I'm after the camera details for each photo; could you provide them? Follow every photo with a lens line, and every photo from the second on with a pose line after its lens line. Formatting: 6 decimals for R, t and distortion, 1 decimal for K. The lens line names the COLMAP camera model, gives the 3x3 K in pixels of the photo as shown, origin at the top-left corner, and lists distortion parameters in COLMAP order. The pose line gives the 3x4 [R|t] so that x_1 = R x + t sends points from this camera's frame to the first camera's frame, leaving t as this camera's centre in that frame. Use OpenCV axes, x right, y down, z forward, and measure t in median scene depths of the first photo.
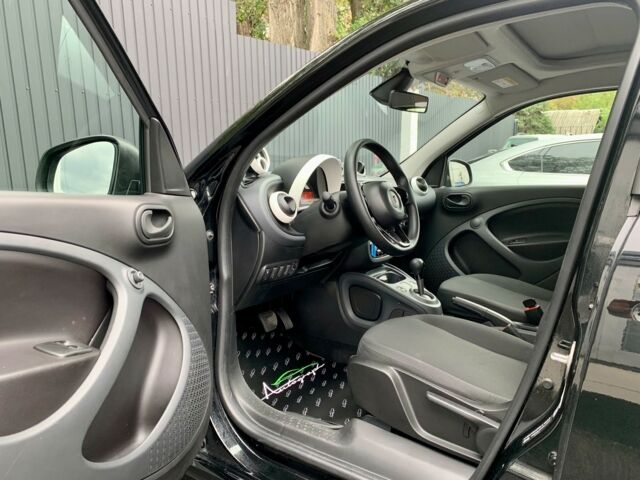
lens RADIAL K [[497.5, 0, 320.0], [0, 497.5, 240.0], [0, 0, 1]] dist [0.012256, -0.004111]
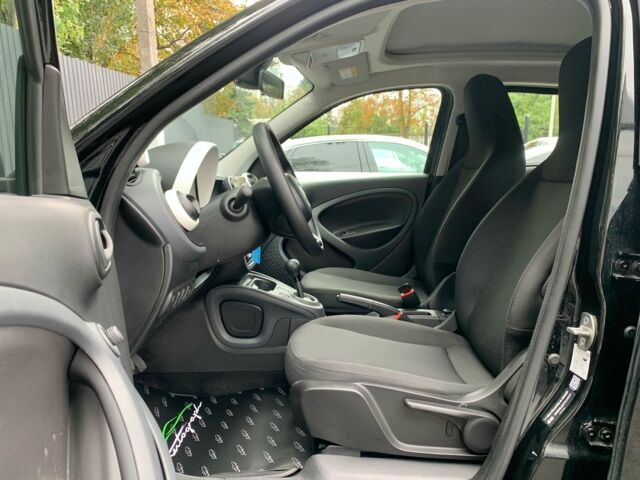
lens RADIAL K [[497.5, 0, 320.0], [0, 497.5, 240.0], [0, 0, 1]] dist [0.012256, -0.004111]
pose [[0.846281, -0.101663, 0.522947, -0.241978], [0.107270, 0.994036, 0.019651, -0.010719], [-0.521826, 0.039466, 0.852139, 0.205536]]
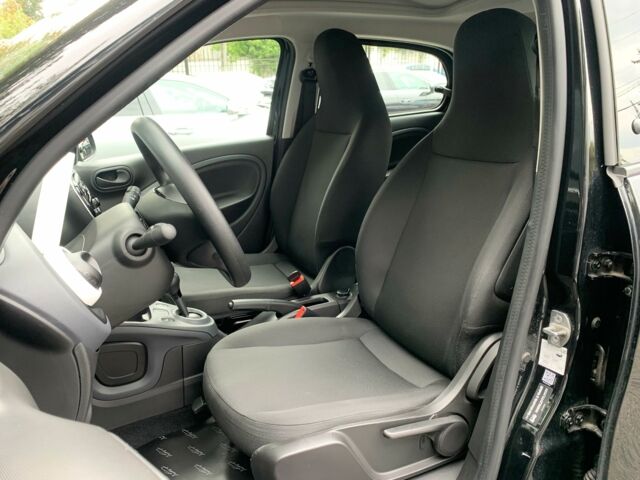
lens RADIAL K [[497.5, 0, 320.0], [0, 497.5, 240.0], [0, 0, 1]] dist [0.012256, -0.004111]
pose [[0.509445, -0.294306, 0.808610, -0.276230], [0.190131, 0.954967, 0.227788, -0.136194], [-0.839236, 0.037696, 0.542460, 0.430095]]
